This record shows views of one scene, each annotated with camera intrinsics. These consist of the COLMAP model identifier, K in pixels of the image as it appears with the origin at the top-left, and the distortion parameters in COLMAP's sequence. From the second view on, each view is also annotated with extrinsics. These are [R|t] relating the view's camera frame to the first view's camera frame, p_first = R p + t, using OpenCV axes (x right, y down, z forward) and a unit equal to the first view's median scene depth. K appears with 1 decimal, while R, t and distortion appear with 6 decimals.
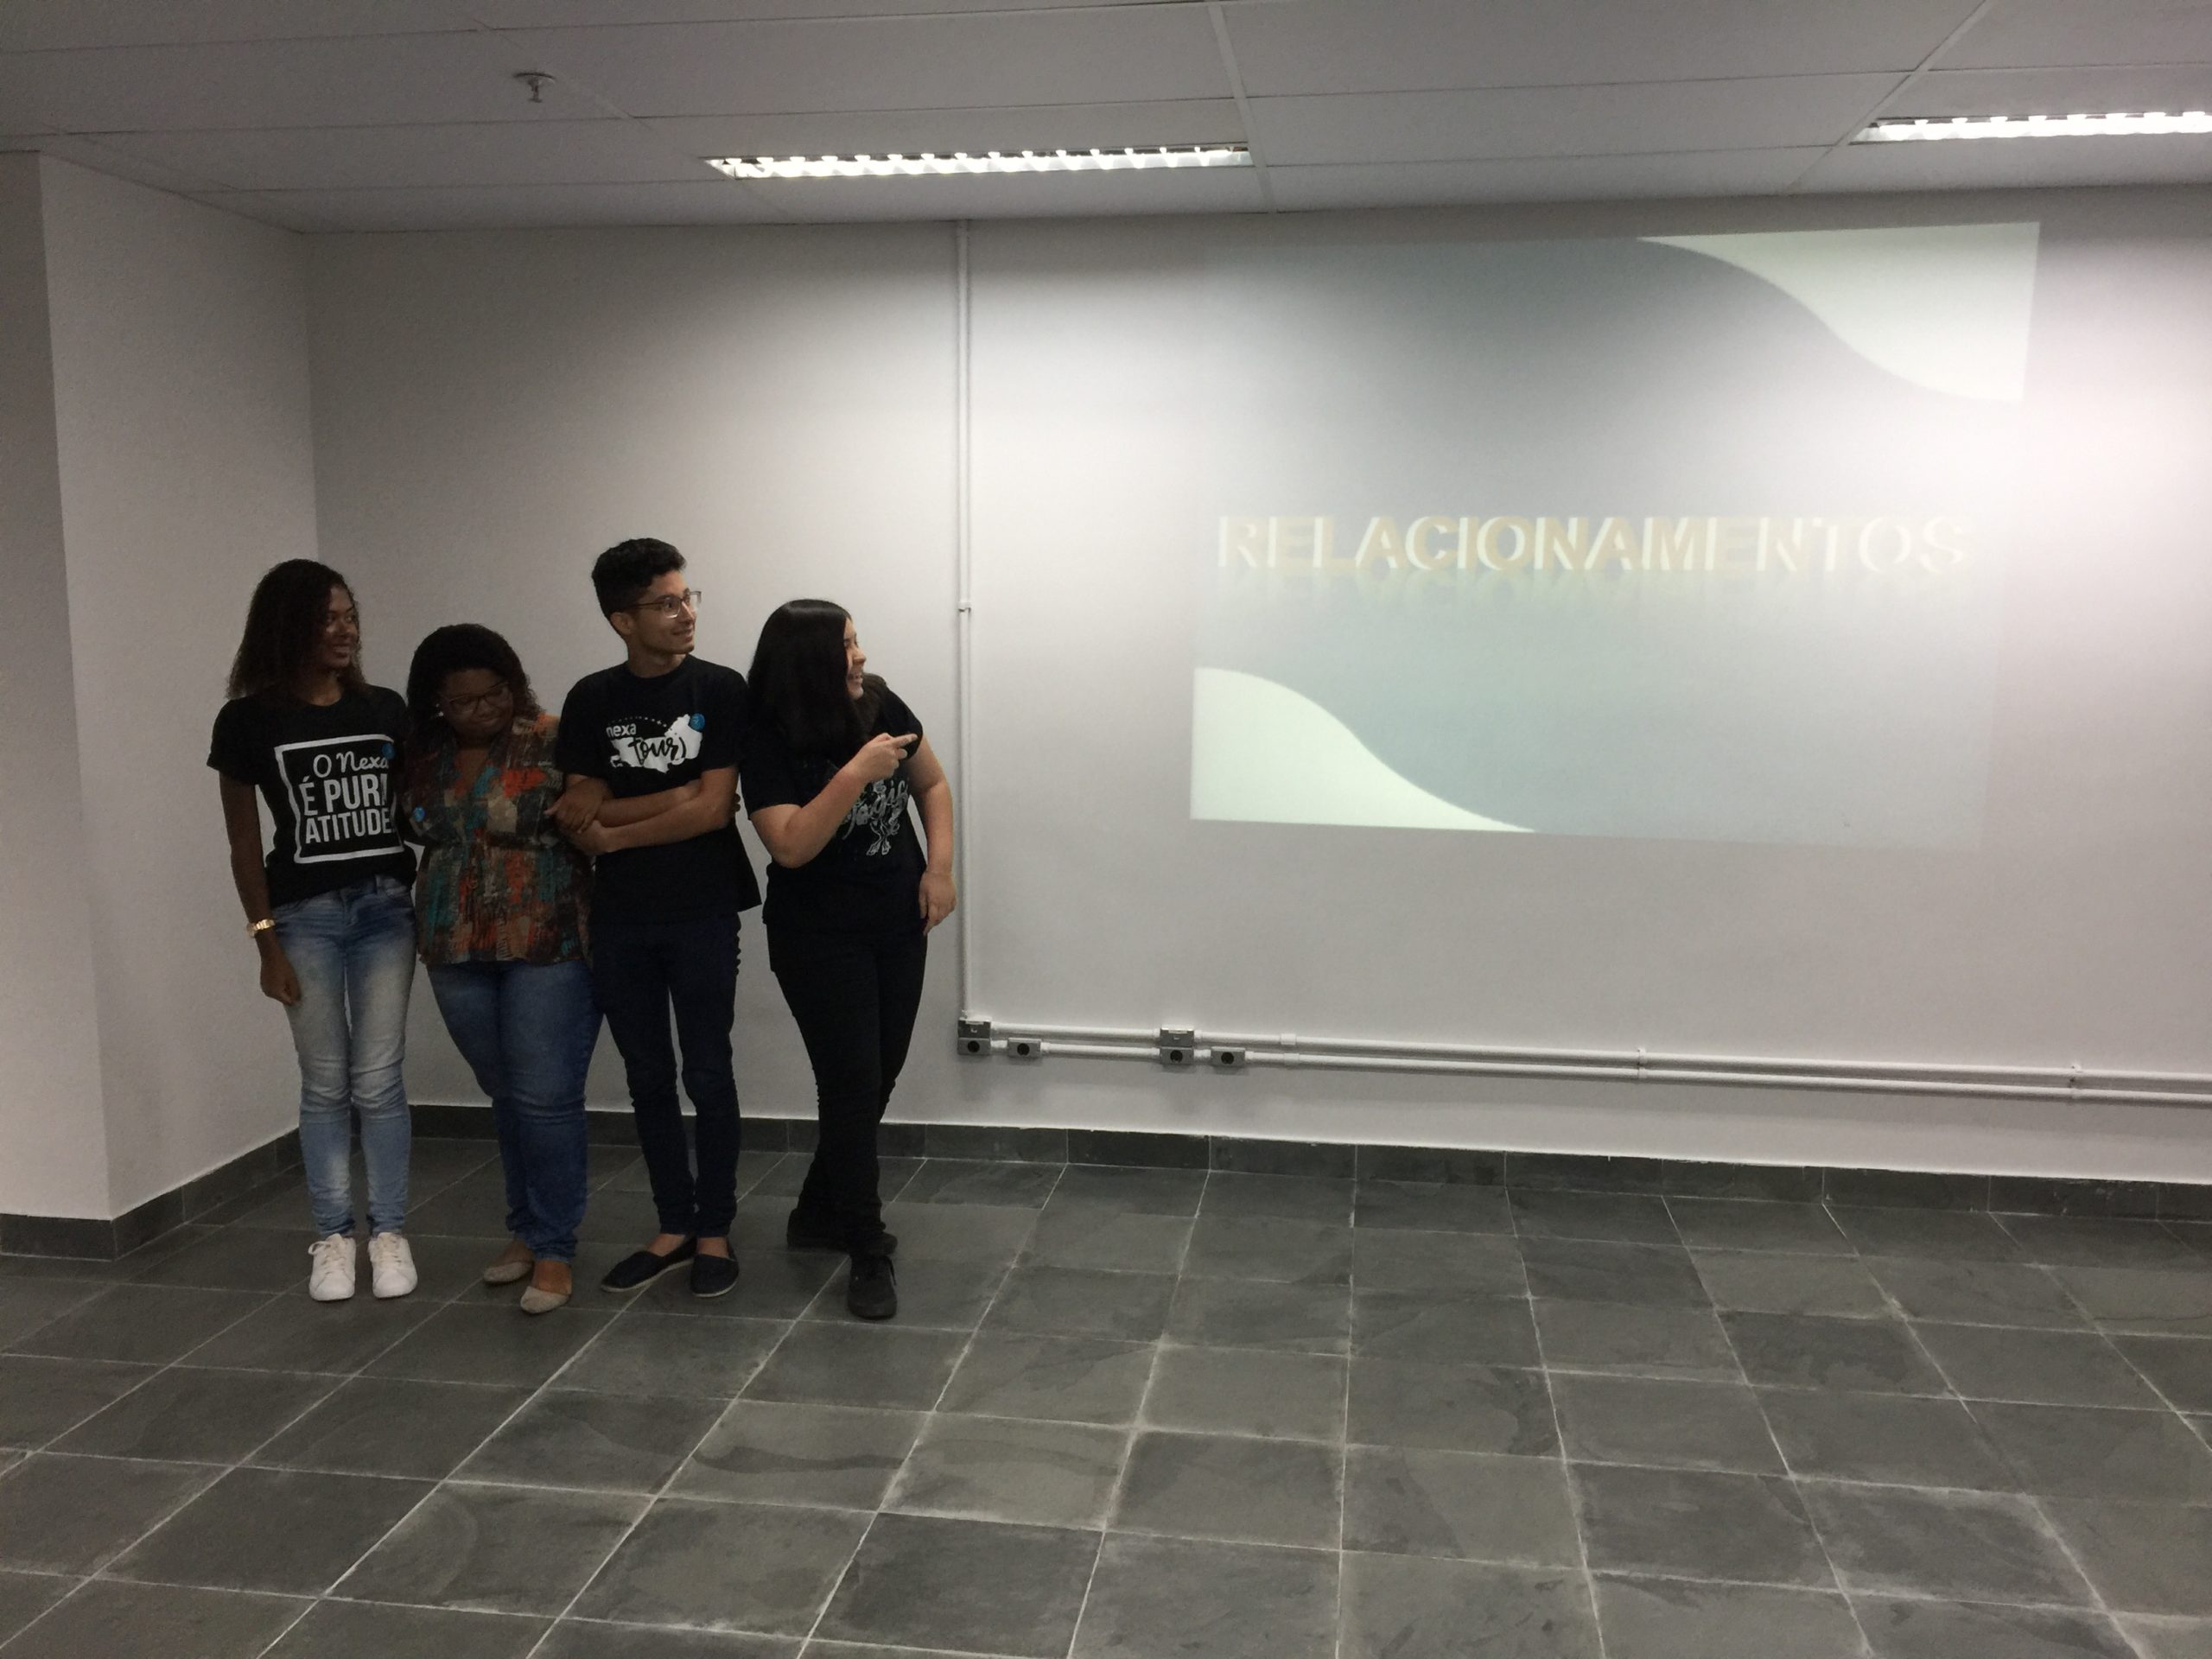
lens RADIAL K [[1862.4, 0, 1093.1], [0, 1862.4, 851.1], [0, 0, 1]] dist [0.071509, -0.086338]
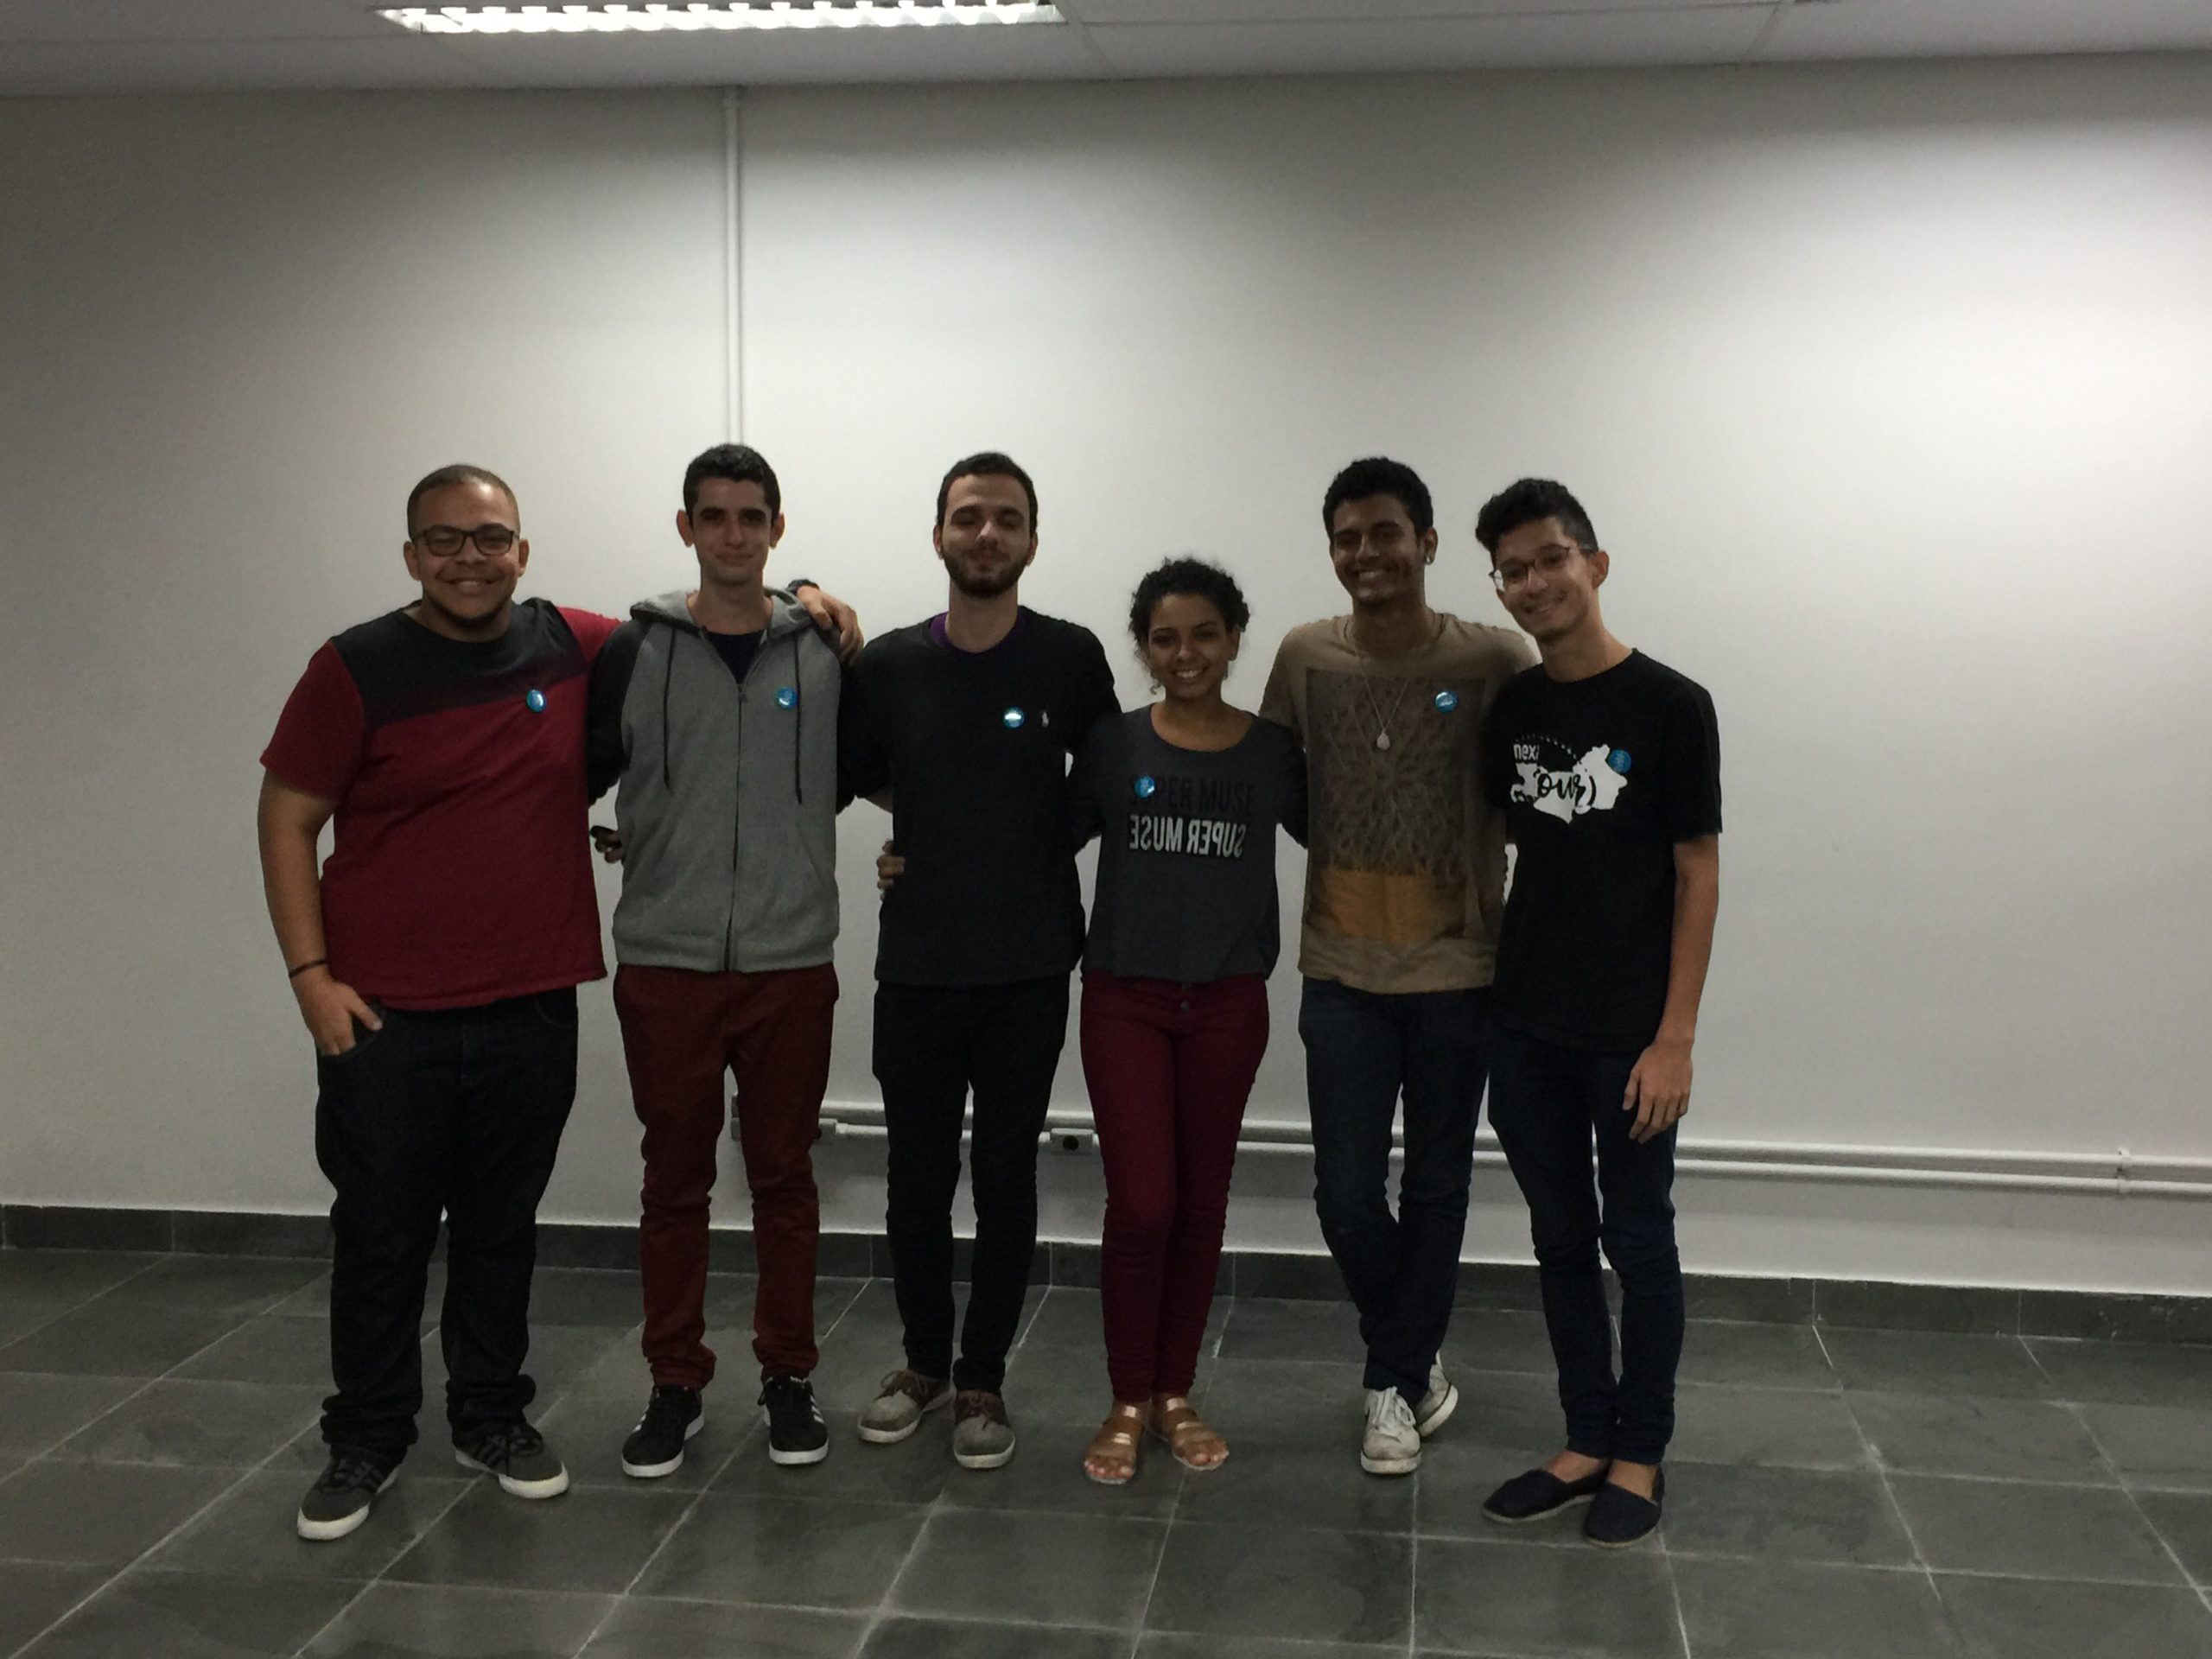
lens RADIAL K [[2381.1, 0, 1106.0], [0, 2381.1, 829.5], [0, 0, 1]] dist [0.047472, -0.007397]
pose [[0.999899, 0.000901, 0.014199, 0.091332], [-0.000576, 0.999739, -0.022843, 0.001680], [-0.014216, 0.022833, 0.999638, -0.011984]]
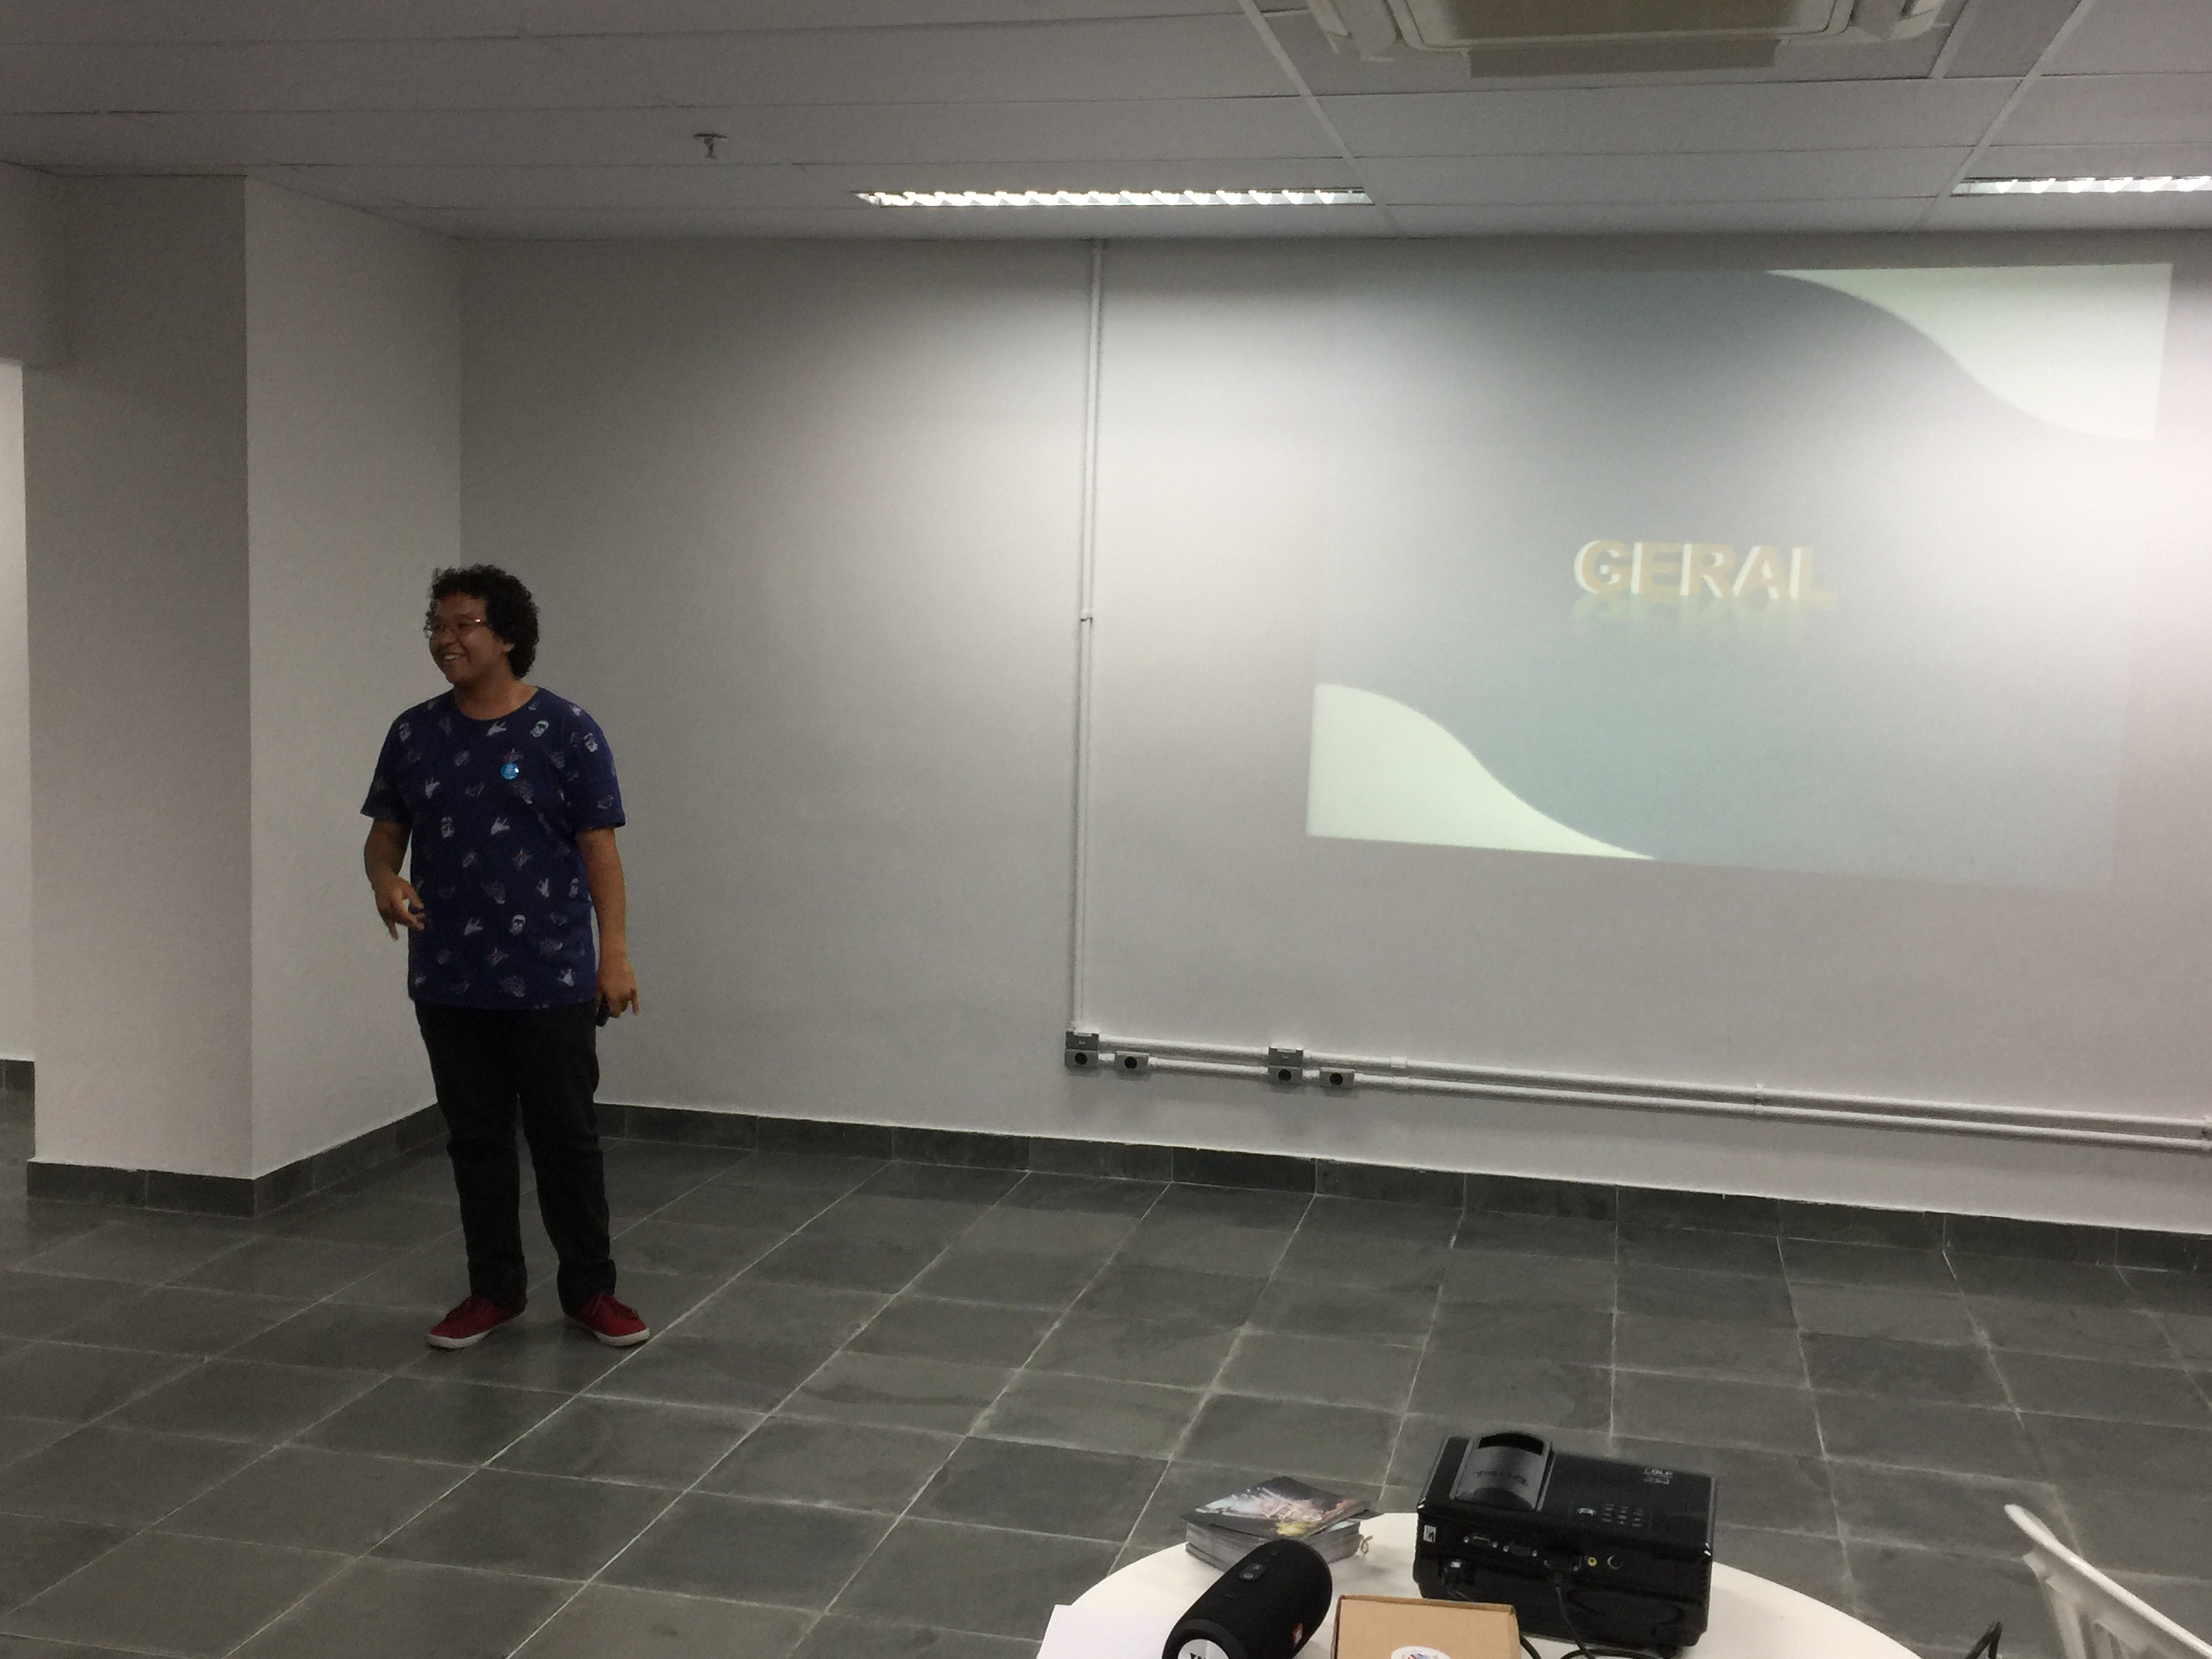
lens RADIAL K [[2288.7, 0, 1105.1], [0, 2288.7, 825.8], [0, 0, 1]] dist [0.056348, -0.020684]
pose [[0.996921, 0.032966, -0.071148, 0.040068], [-0.035729, 0.998642, -0.037908, 0.034491], [0.069801, 0.040333, 0.996745, -0.279502]]
